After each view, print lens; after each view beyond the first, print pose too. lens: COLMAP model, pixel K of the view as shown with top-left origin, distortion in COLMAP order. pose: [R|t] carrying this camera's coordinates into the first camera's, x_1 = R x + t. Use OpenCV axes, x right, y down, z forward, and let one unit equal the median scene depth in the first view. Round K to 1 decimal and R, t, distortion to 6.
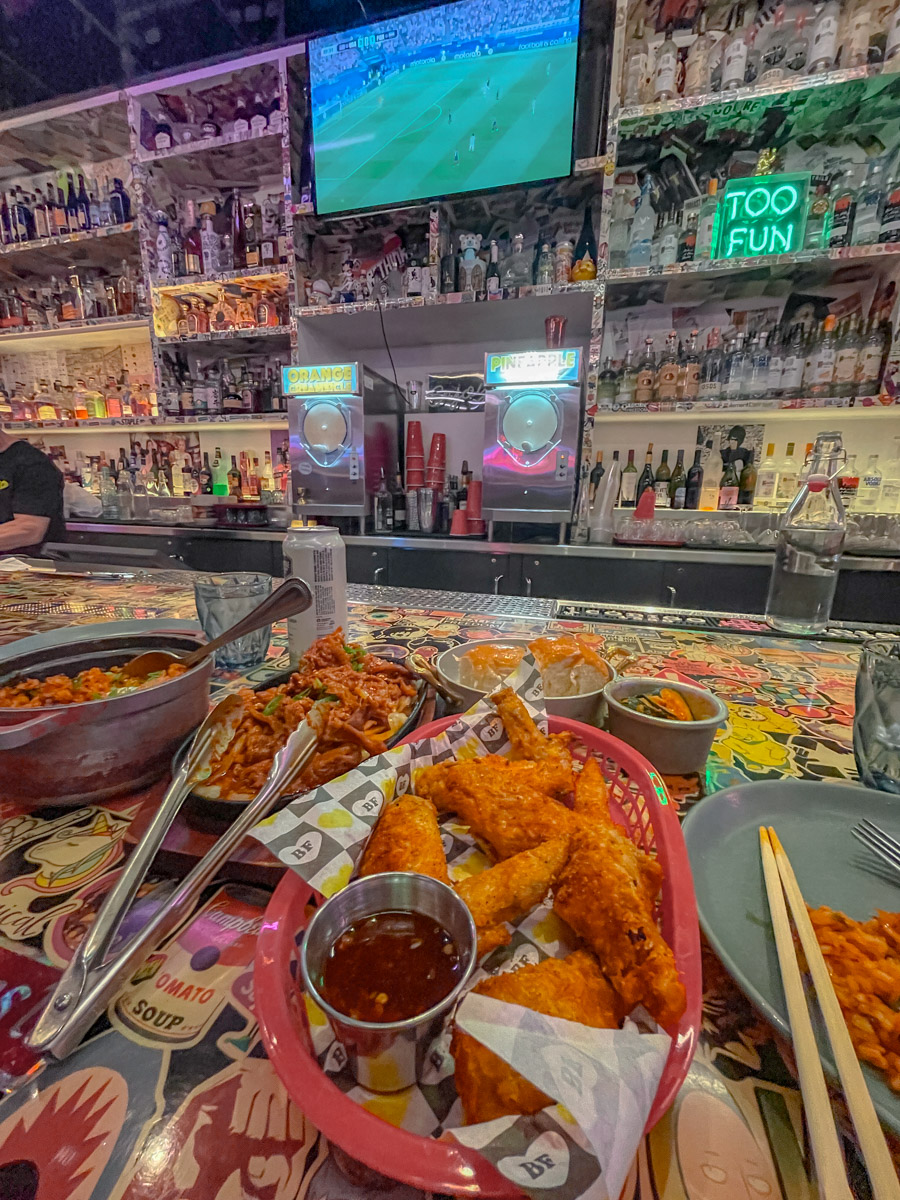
lens RADIAL K [[479.4, 0, 450.9], [0, 479.4, 598.9], [0, 0, 1]] dist [-0.007281, 0.000176]
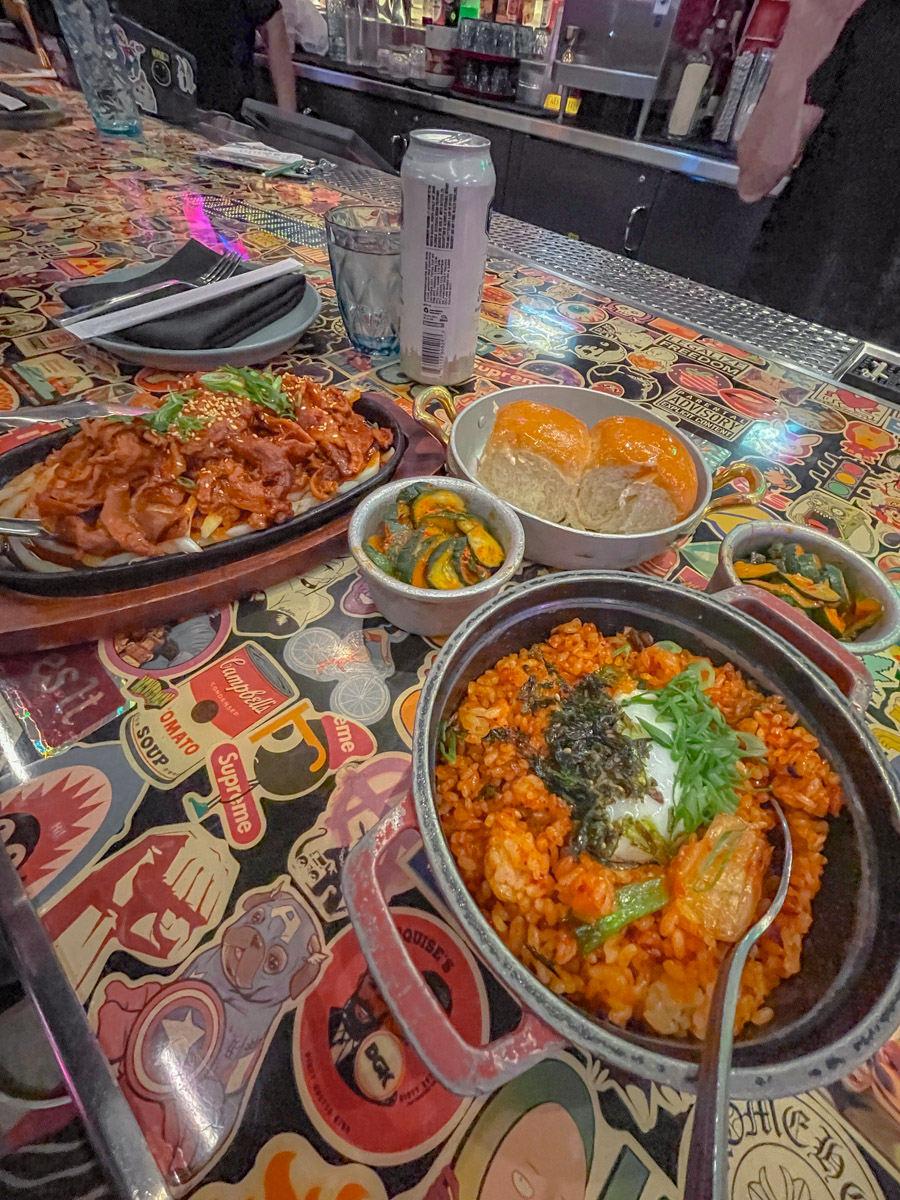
lens RADIAL K [[479.4, 0, 451.1], [0, 479.4, 602.2], [0, 0, 1]] dist [-0.007281, 0.000176]
pose [[0.883781, 0.397715, -0.246482, 0.038805], [-0.166077, 0.759121, 0.629408, -0.054971], [0.437435, -0.515324, 0.736948, 0.167181]]
